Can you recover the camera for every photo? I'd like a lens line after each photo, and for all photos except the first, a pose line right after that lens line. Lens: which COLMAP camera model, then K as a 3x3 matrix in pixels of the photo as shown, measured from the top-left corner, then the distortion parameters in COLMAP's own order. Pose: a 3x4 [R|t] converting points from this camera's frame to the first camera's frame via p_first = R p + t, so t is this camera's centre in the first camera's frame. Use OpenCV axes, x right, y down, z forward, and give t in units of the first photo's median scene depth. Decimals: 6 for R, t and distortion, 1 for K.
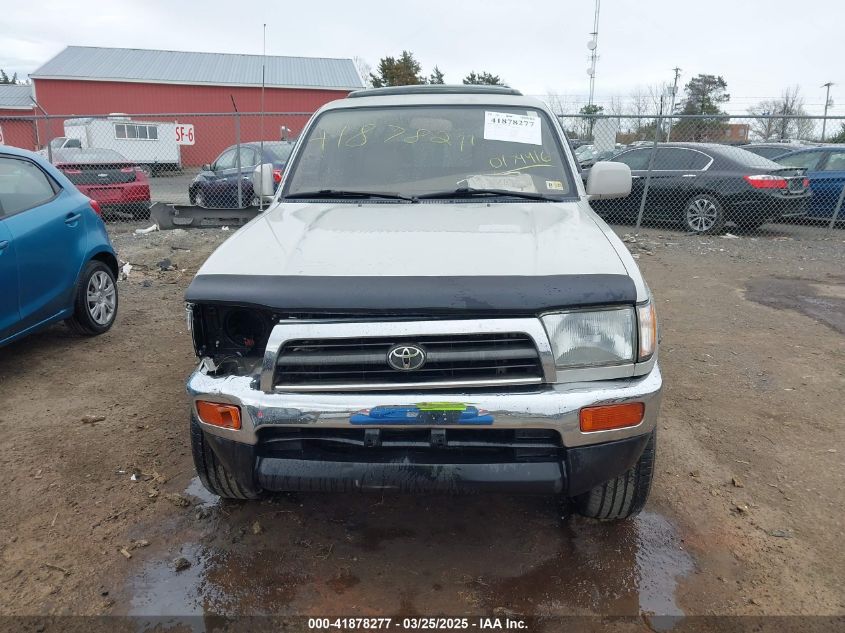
lens RADIAL K [[683.8, 0, 435.0], [0, 683.8, 313.1], [0, 0, 1]] dist [0.005090, 0.009572]
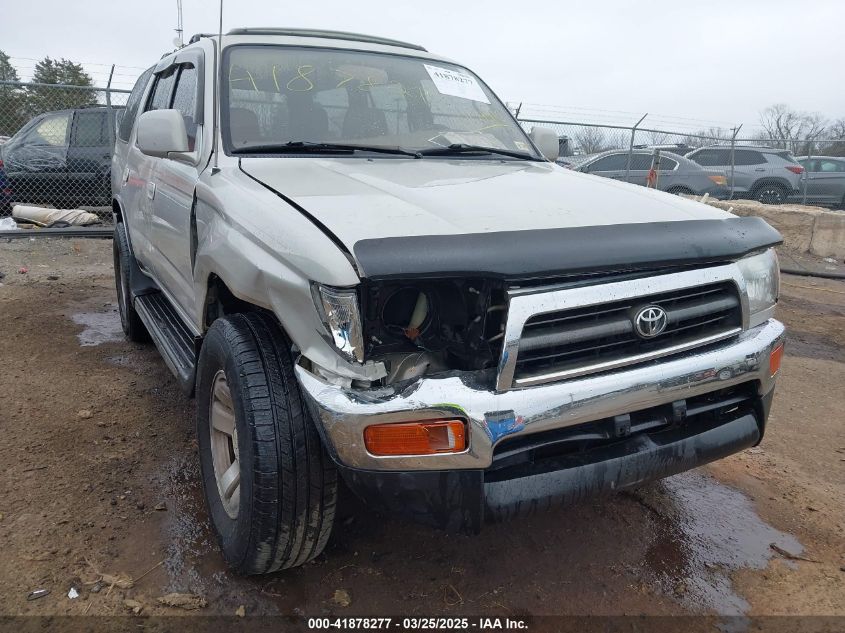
lens RADIAL K [[670.2, 0, 422.5], [0, 670.2, 316.5], [0, 0, 1]] dist [-0.007884, 0.001964]
pose [[0.842115, -0.105418, 0.528894, -0.676301], [0.102196, 0.994133, 0.035431, 0.002185], [-0.529526, 0.024214, 0.847948, 0.435874]]
